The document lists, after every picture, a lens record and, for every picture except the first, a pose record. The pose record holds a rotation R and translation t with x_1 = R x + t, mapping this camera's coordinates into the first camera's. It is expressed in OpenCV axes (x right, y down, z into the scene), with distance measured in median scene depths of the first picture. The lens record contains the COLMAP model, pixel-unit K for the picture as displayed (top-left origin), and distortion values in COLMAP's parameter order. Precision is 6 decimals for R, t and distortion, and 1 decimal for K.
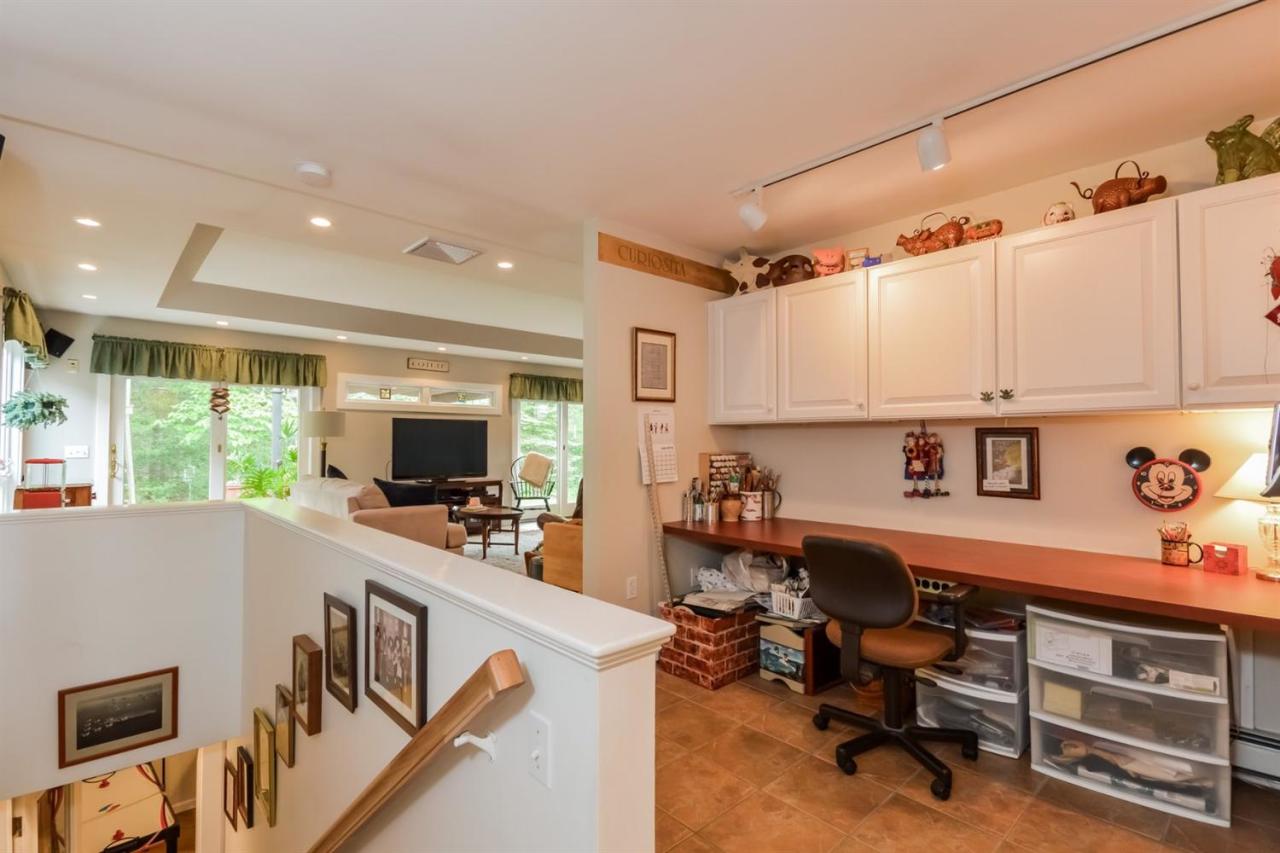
lens RADIAL K [[576.3, 0, 607.5], [0, 576.3, 436.9], [0, 0, 1]] dist [-0.002765, 0.000009]
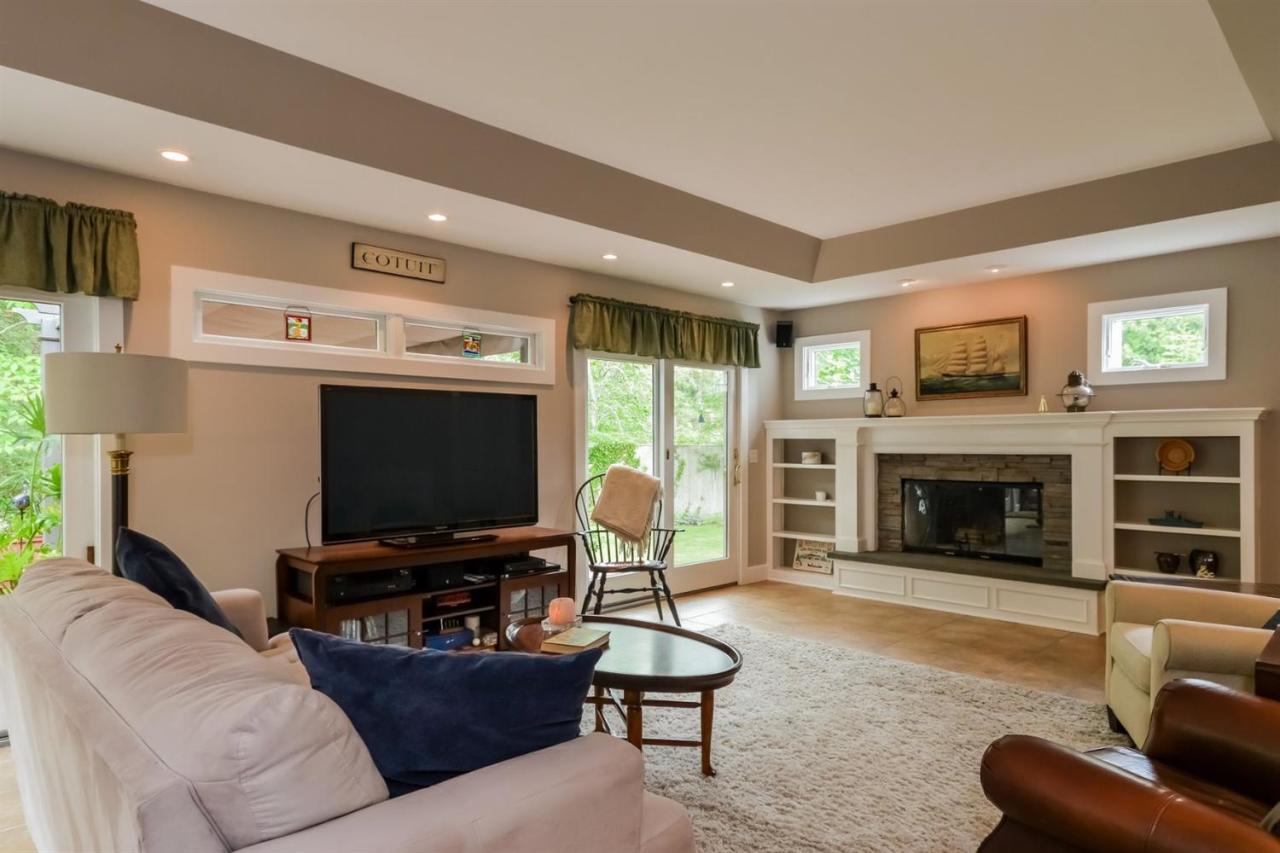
lens RADIAL K [[747.5, 0, 621.3], [0, 747.5, 445.1], [0, 0, 1]] dist [-0.006764, 0.009887]
pose [[0.997838, -0.006572, 0.065387, -0.182496], [0.005582, 0.999867, 0.015315, 0.000740], [-0.065479, -0.014917, 0.997742, 0.433749]]
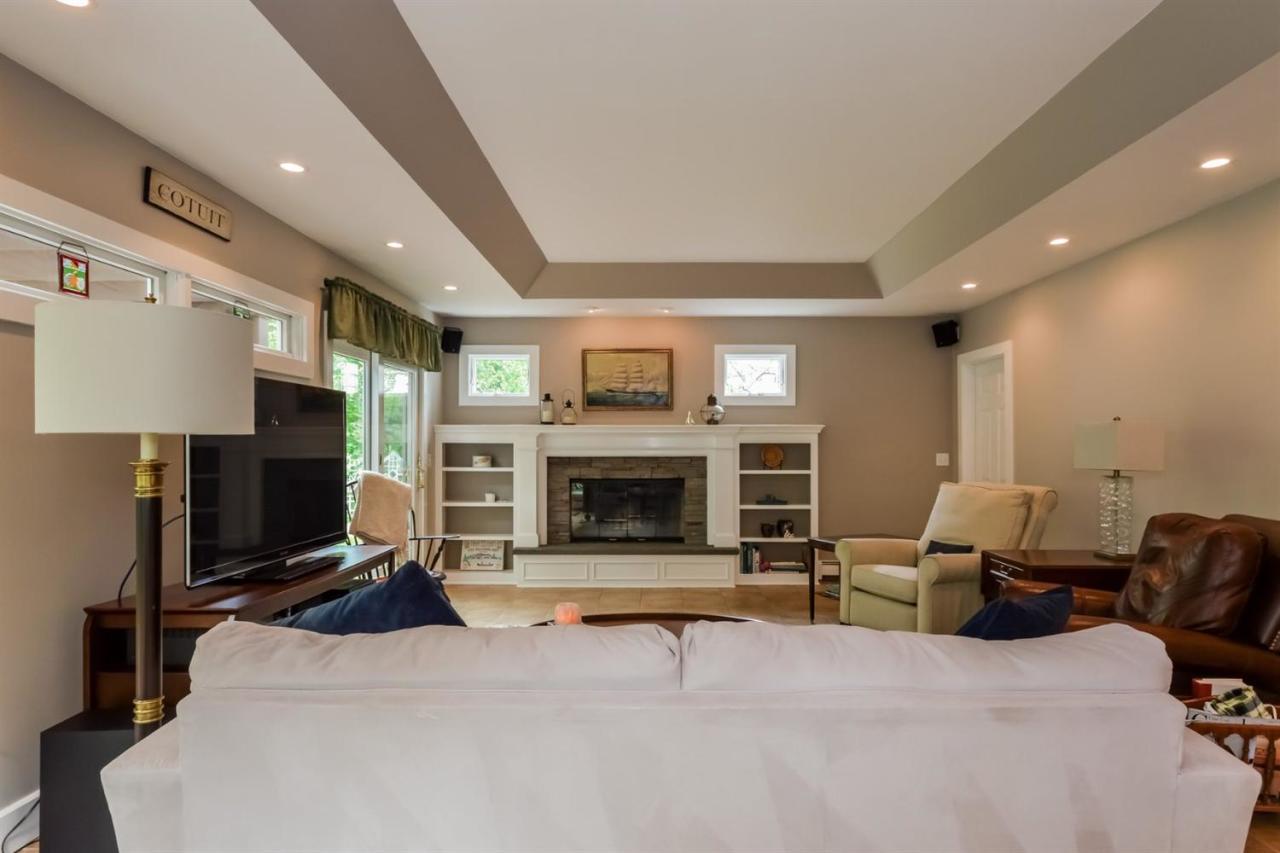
lens RADIAL K [[747.5, 0, 640.5], [0, 747.5, 439.0], [0, 0, 1]] dist [-0.006764, 0.009887]
pose [[0.665239, 0.002885, 0.746625, -0.445248], [-0.006259, 0.999979, 0.001712, 0.000050], [-0.746604, -0.005812, 0.665243, 0.533667]]
